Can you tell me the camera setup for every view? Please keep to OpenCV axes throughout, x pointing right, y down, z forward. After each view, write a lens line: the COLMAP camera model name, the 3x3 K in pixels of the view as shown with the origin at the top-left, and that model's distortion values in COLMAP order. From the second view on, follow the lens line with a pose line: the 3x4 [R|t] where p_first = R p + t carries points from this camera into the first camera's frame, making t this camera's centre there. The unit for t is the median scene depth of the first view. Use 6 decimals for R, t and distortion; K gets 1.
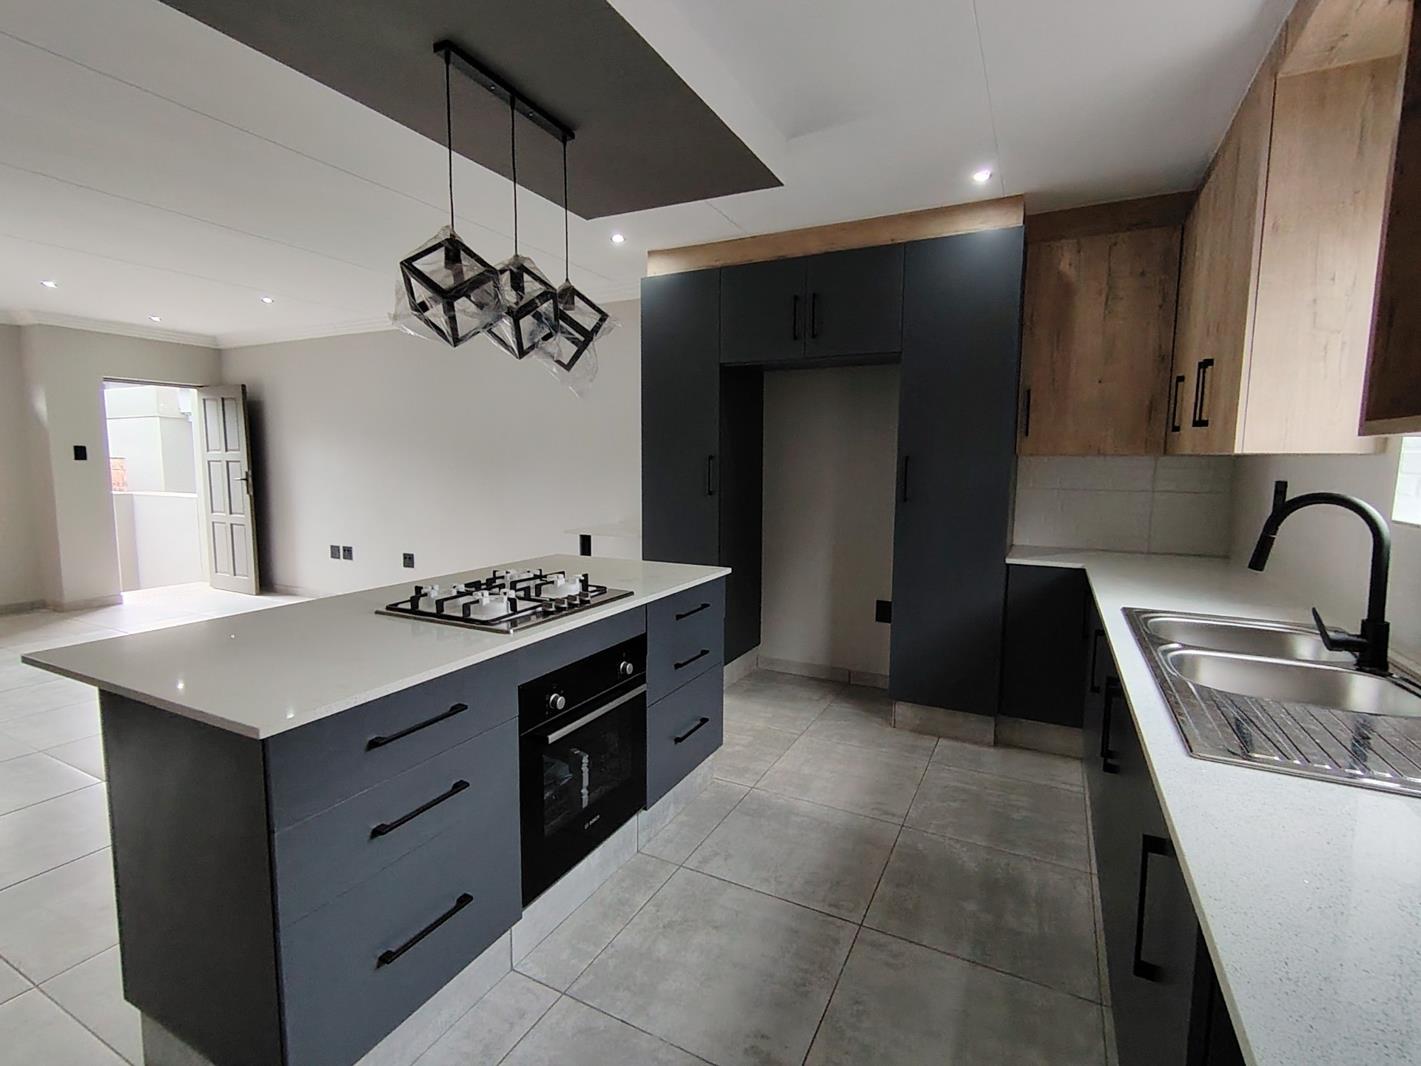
lens RADIAL K [[664.7, 0, 699.0], [0, 664.7, 528.6], [0, 0, 1]] dist [0.009594, -0.005489]
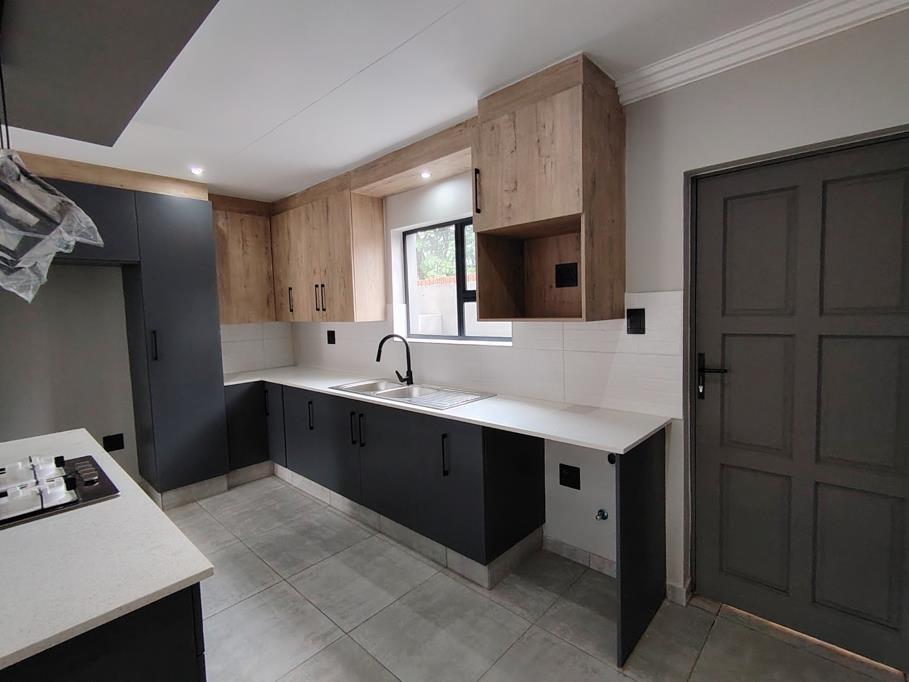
lens RADIAL K [[425.2, 0, 451.8], [0, 425.2, 333.2], [0, 0, 1]] dist [0.009594, -0.005489]
pose [[0.269125, -0.071098, 0.960477, -0.472823], [0.132206, 0.990558, 0.036280, -0.049038], [-0.953988, 0.117217, 0.275983, 0.085038]]
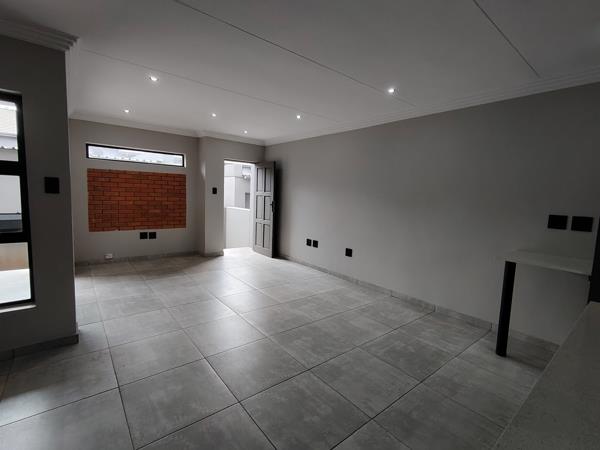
lens RADIAL K [[280.6, 0, 296.1], [0, 280.6, 224.4], [0, 0, 1]] dist [0.009594, -0.005489]
pose [[0.910407, 0.075695, -0.406731, -0.503599], [-0.077892, 0.996899, 0.011178, -0.057103], [0.406316, 0.021505, 0.913480, 0.423034]]
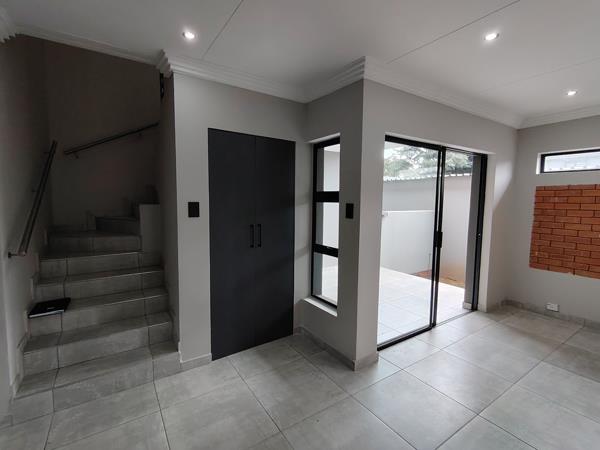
lens RADIAL K [[280.6, 0, 297.2], [0, 280.6, 222.5], [0, 0, 1]] dist [0.009594, -0.005489]
pose [[-0.495620, 0.058748, -0.866550, -0.644129], [-0.101538, 0.986949, 0.124984, -0.156773], [0.862584, 0.149933, -0.483187, 1.120802]]
